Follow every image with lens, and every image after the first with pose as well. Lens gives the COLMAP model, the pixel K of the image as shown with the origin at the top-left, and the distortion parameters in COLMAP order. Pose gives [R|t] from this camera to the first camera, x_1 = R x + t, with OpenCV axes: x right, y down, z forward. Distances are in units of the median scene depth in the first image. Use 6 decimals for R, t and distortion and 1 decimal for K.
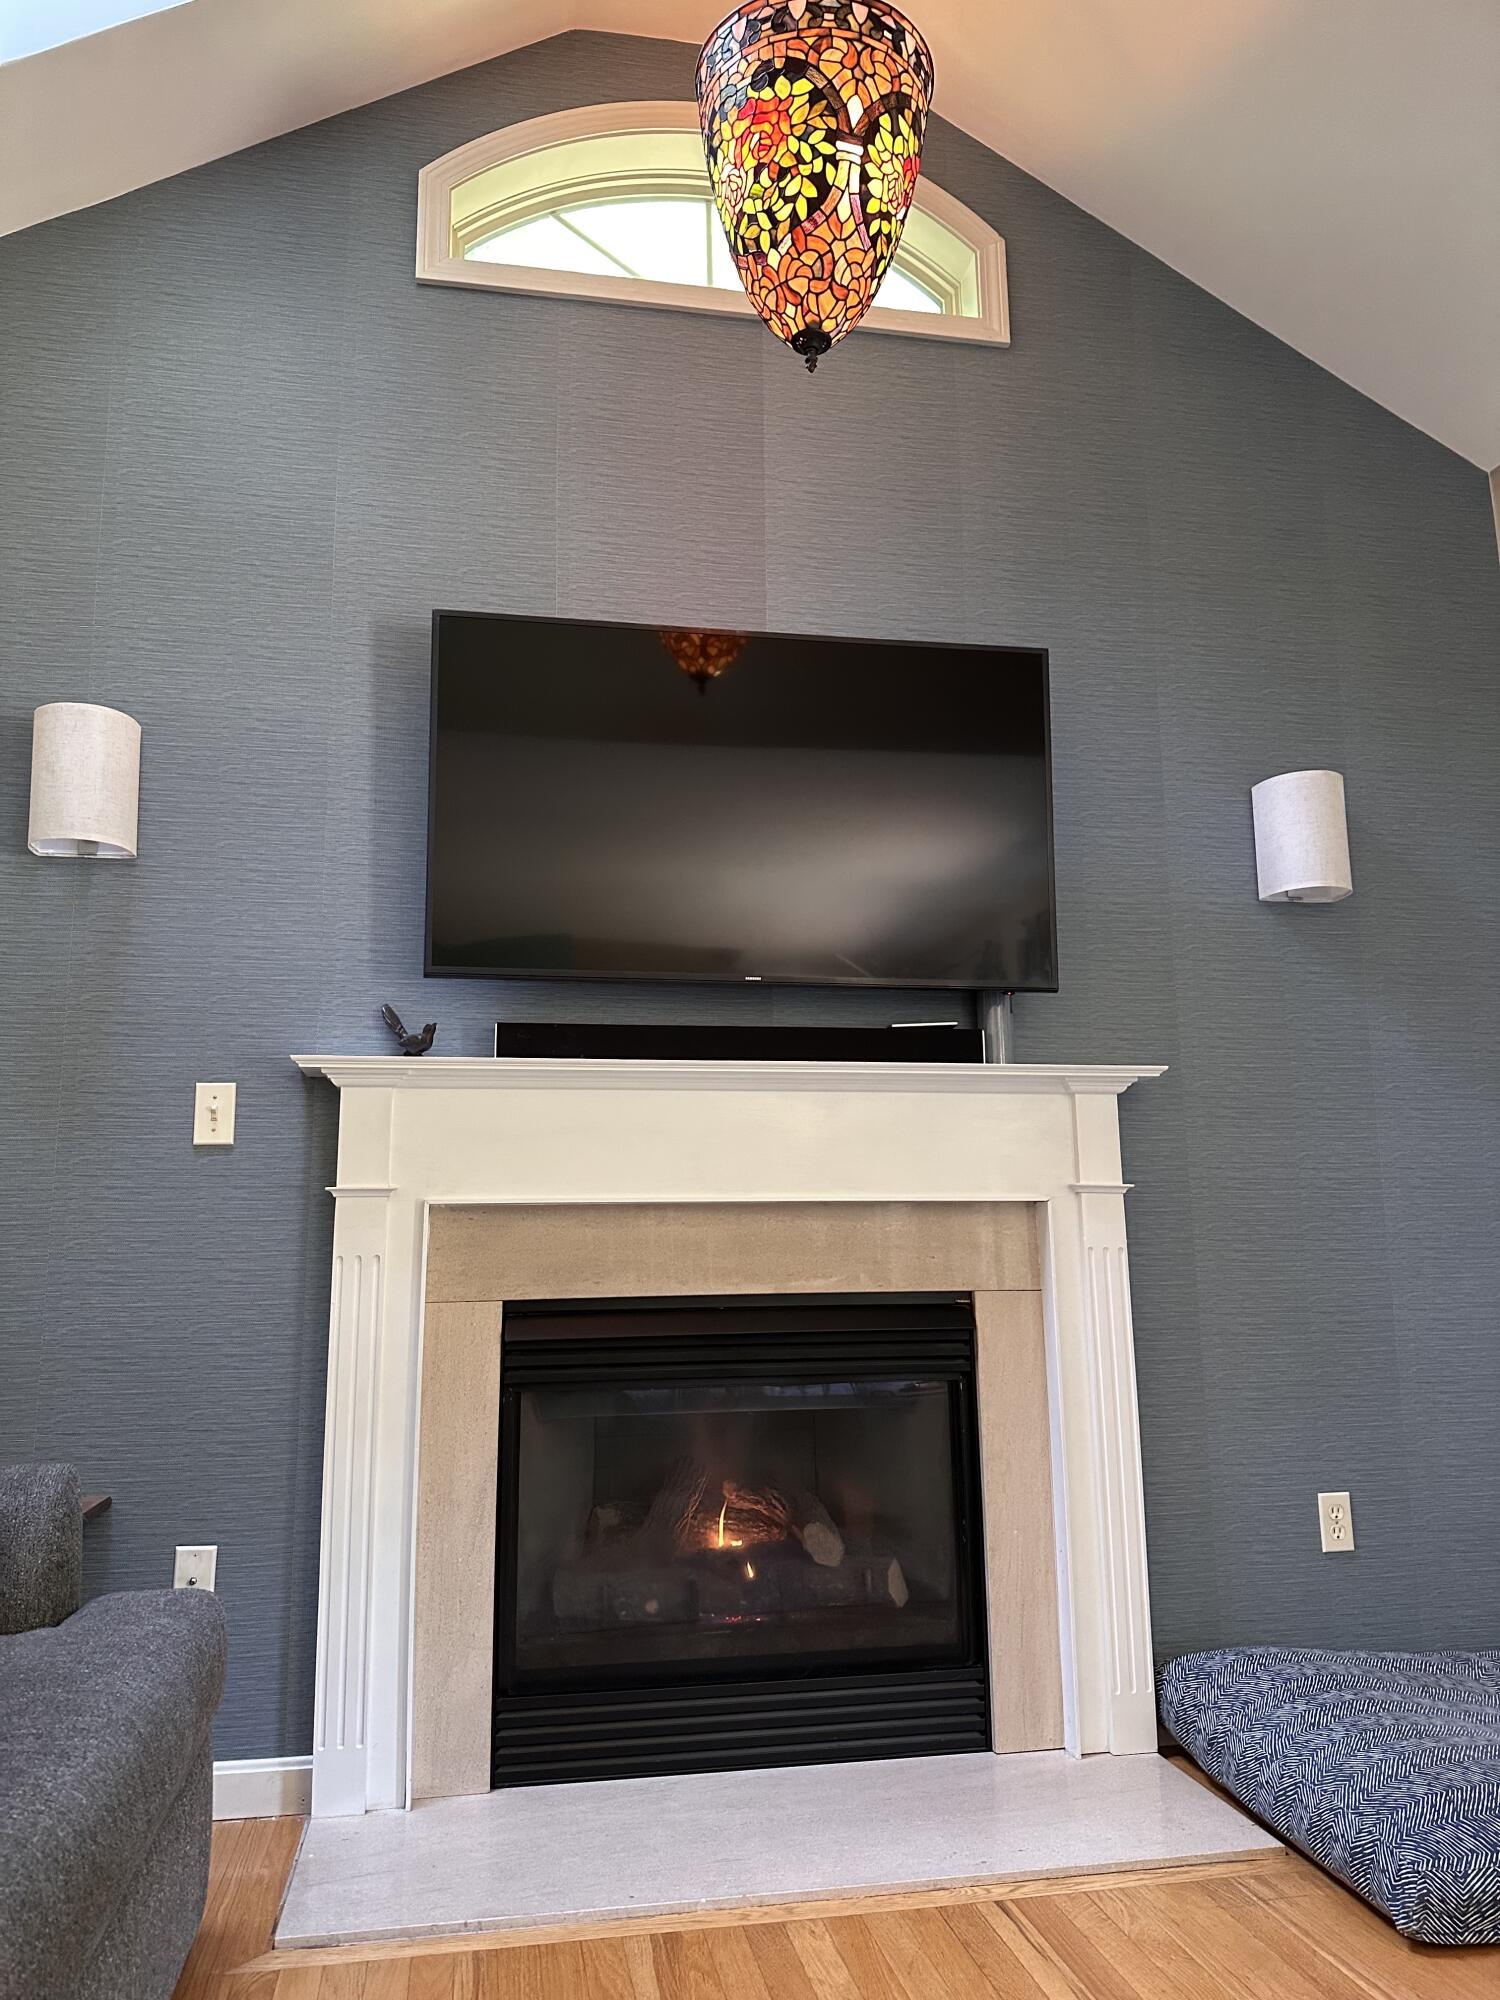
lens RADIAL K [[1398.5, 0, 750.0], [0, 1398.5, 1006.1], [0, 0, 1]] dist [0.089487, -0.117856]
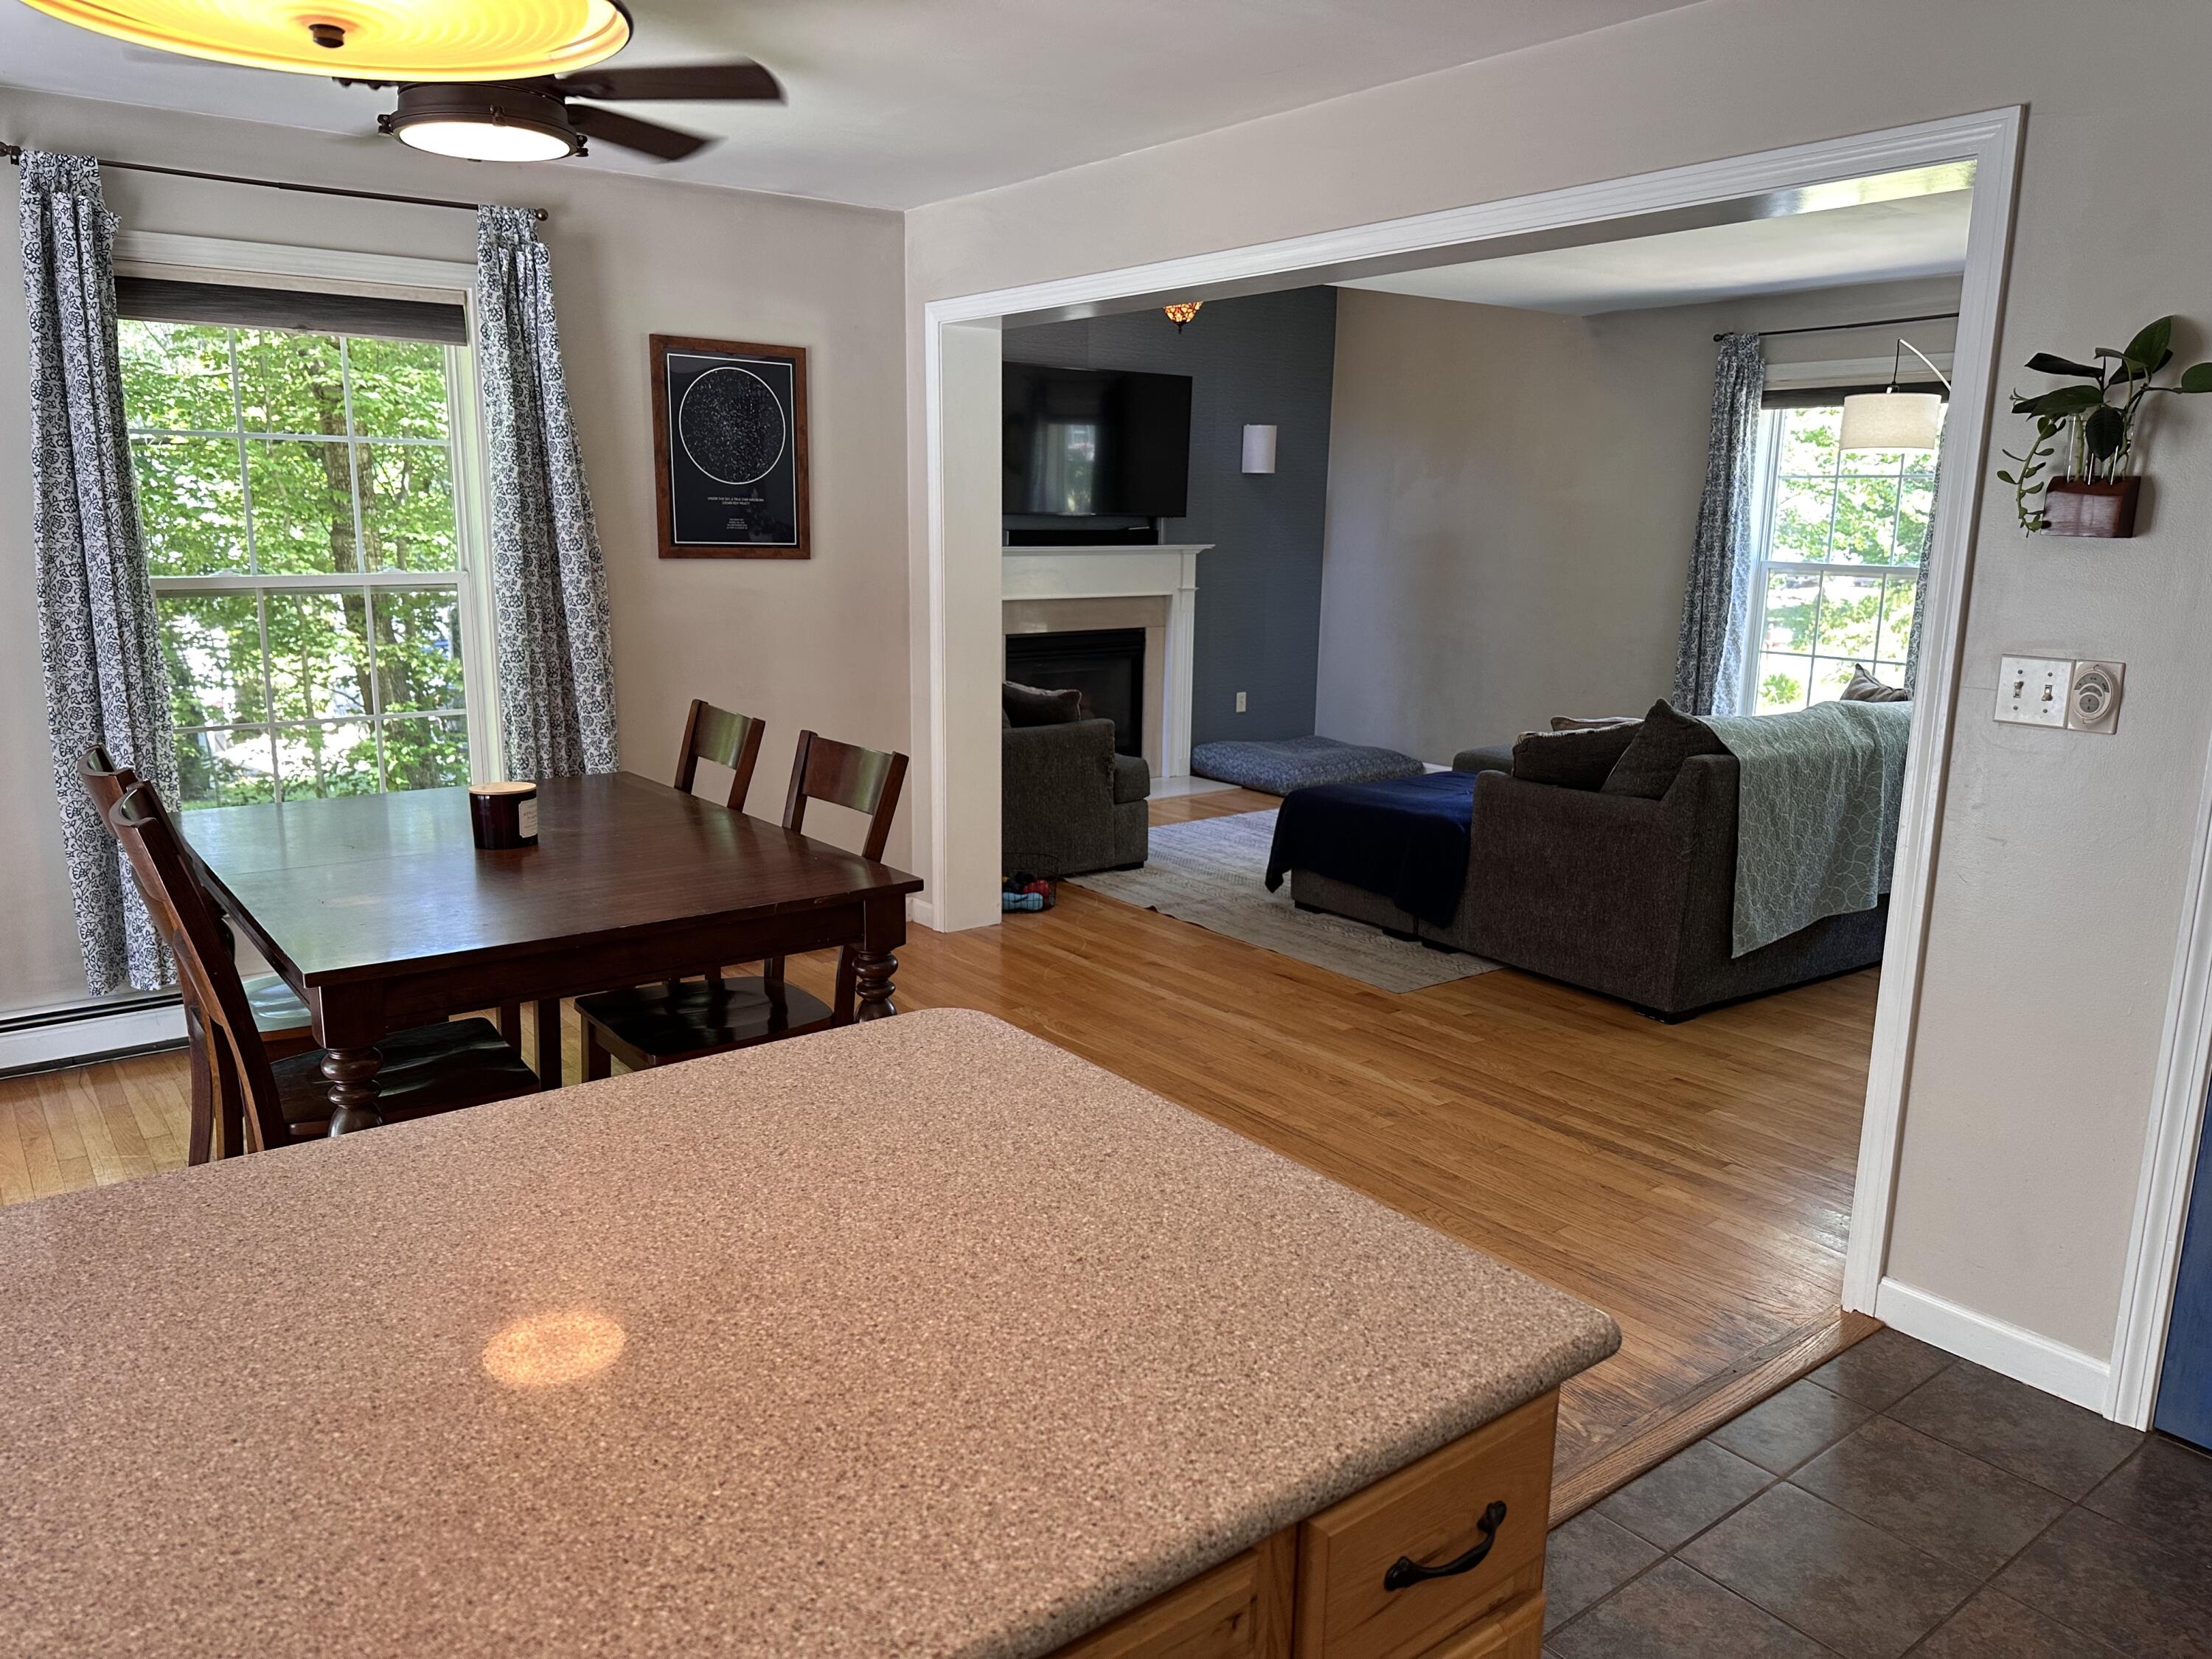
lens RADIAL K [[1546.7, 0, 1061.5], [0, 1546.7, 830.9], [0, 0, 1]] dist [0.089487, -0.117856]
pose [[0.898564, -0.071642, 0.432956, -1.396168], [-0.094158, 0.932133, 0.349661, -0.494484], [-0.428623, -0.354959, 0.830835, -1.667692]]
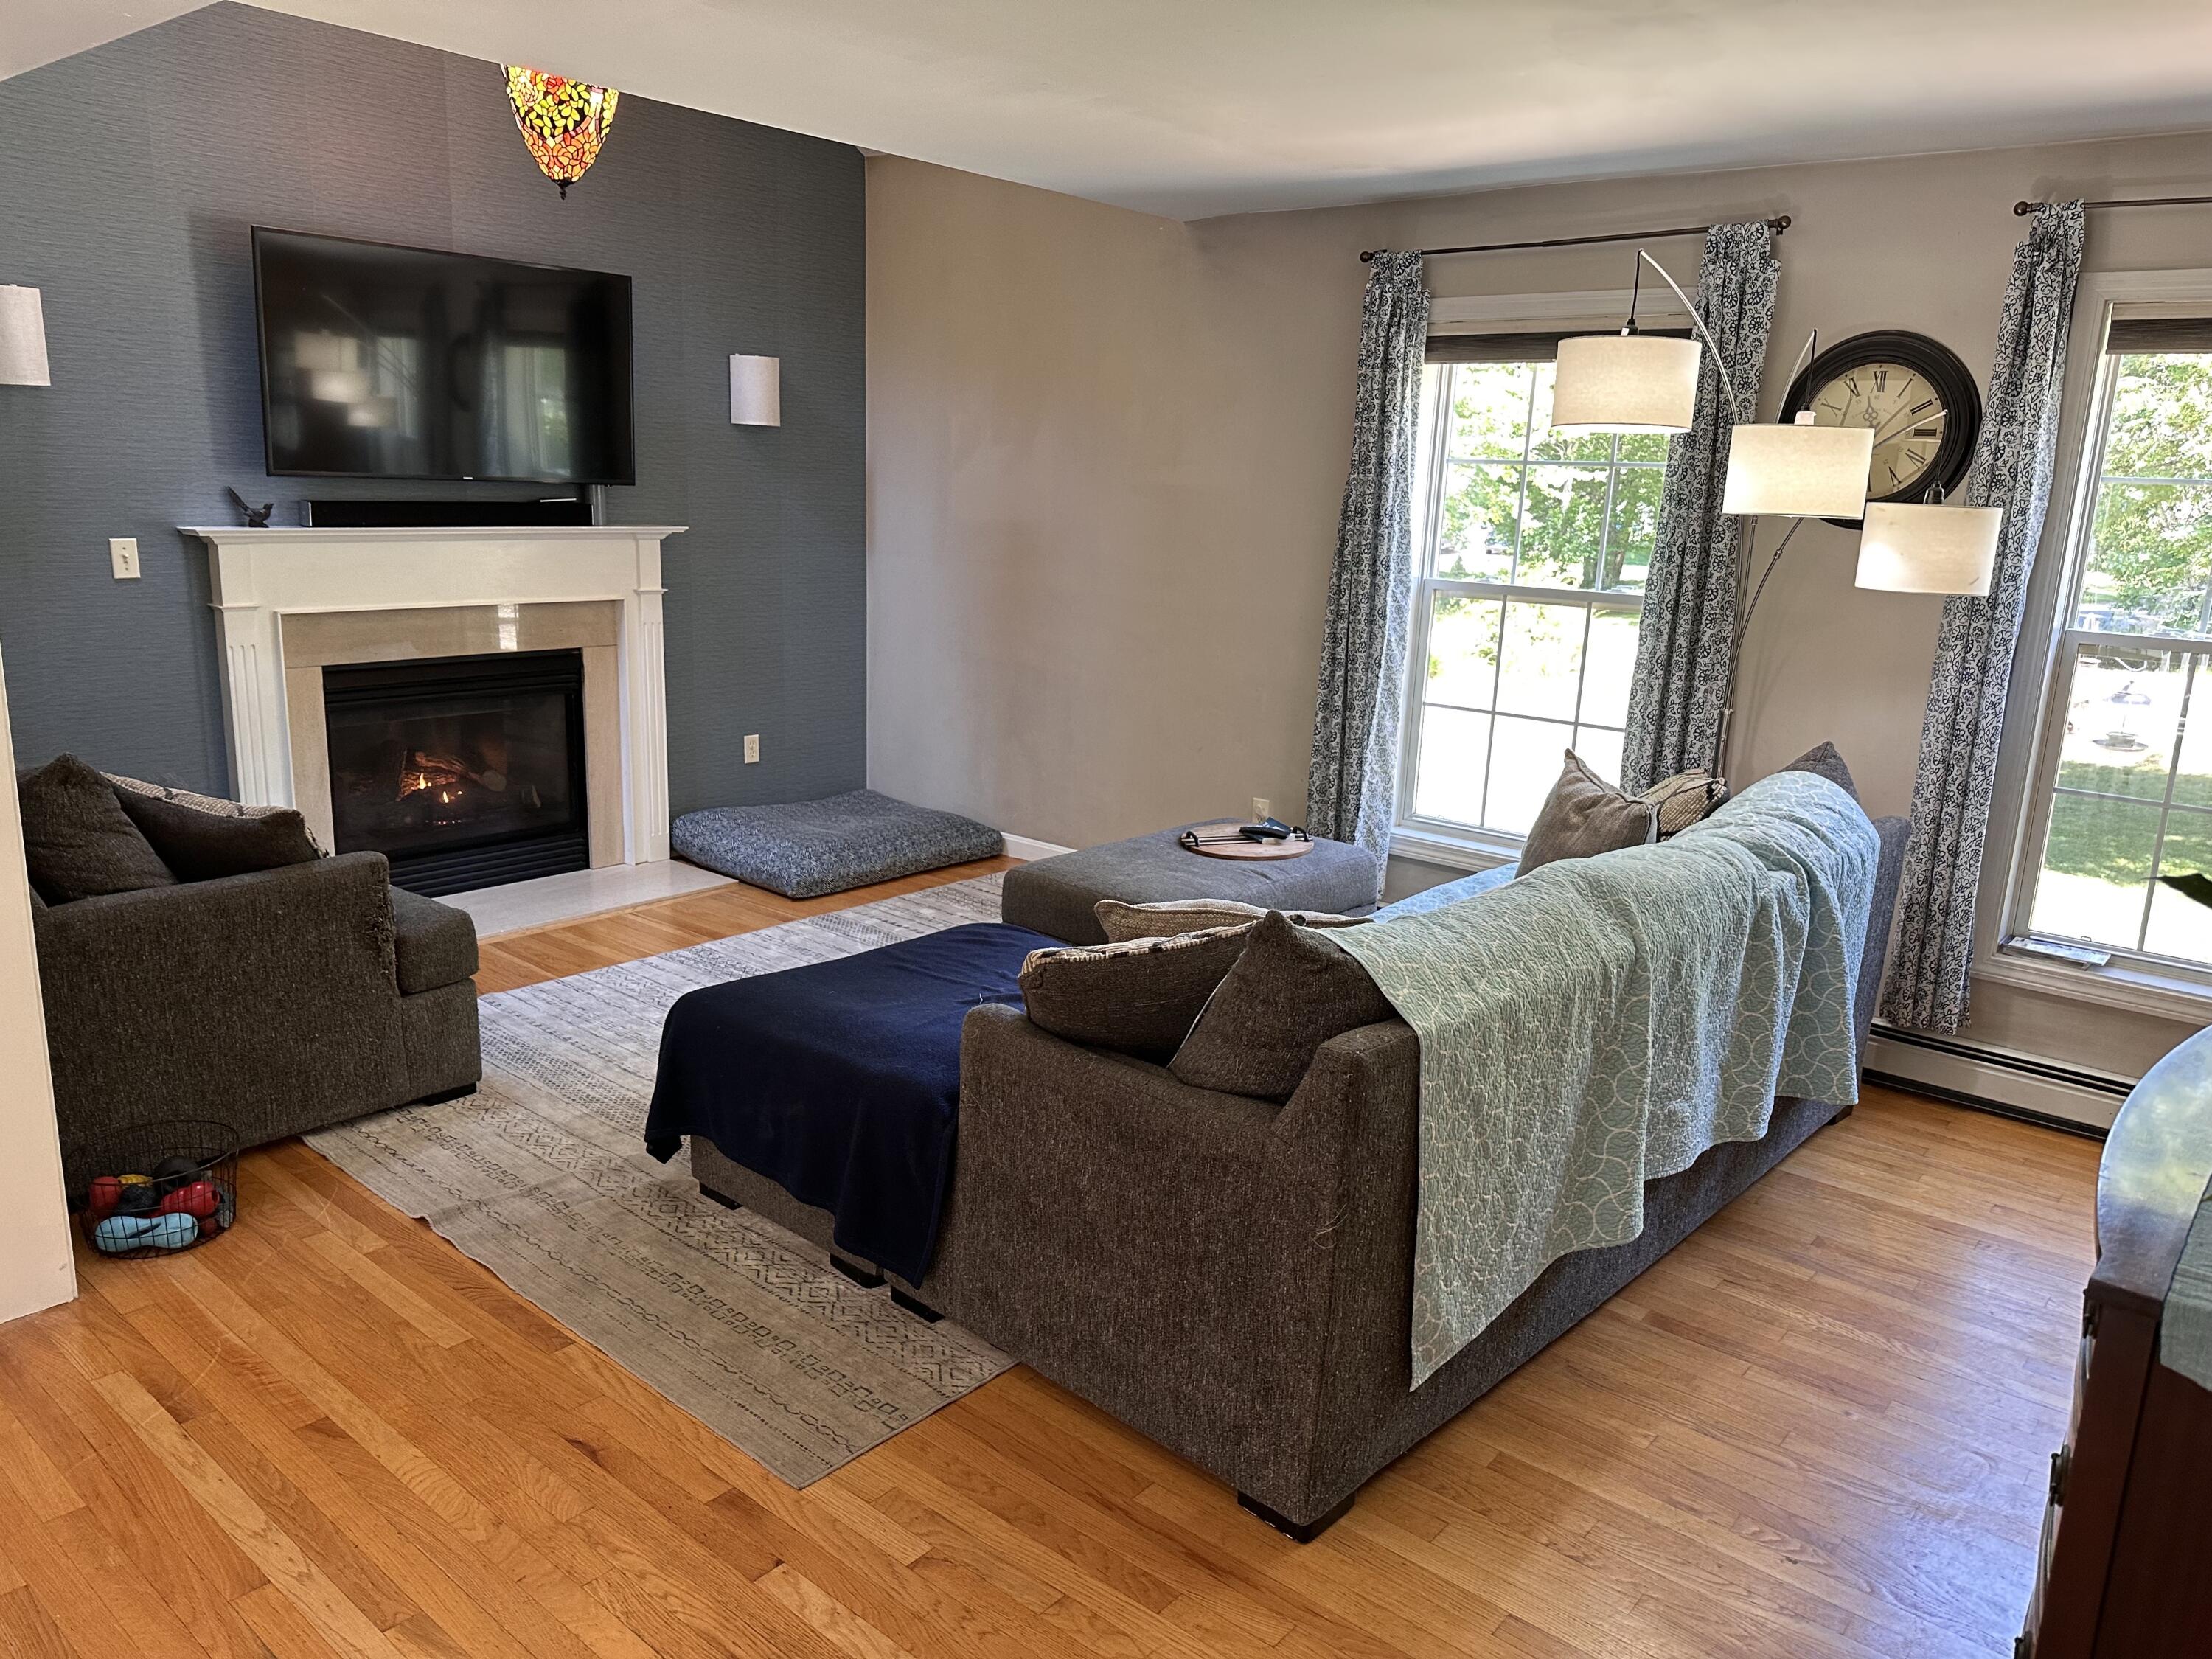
lens RADIAL K [[1546.7, 0, 1090.5], [0, 1546.7, 823.6], [0, 0, 1]] dist [0.089487, -0.117856]
pose [[0.779529, -0.102255, 0.617964, -0.644279], [-0.154090, 0.924959, 0.347430, -0.420316], [-0.607117, -0.366054, 0.705275, -0.985718]]
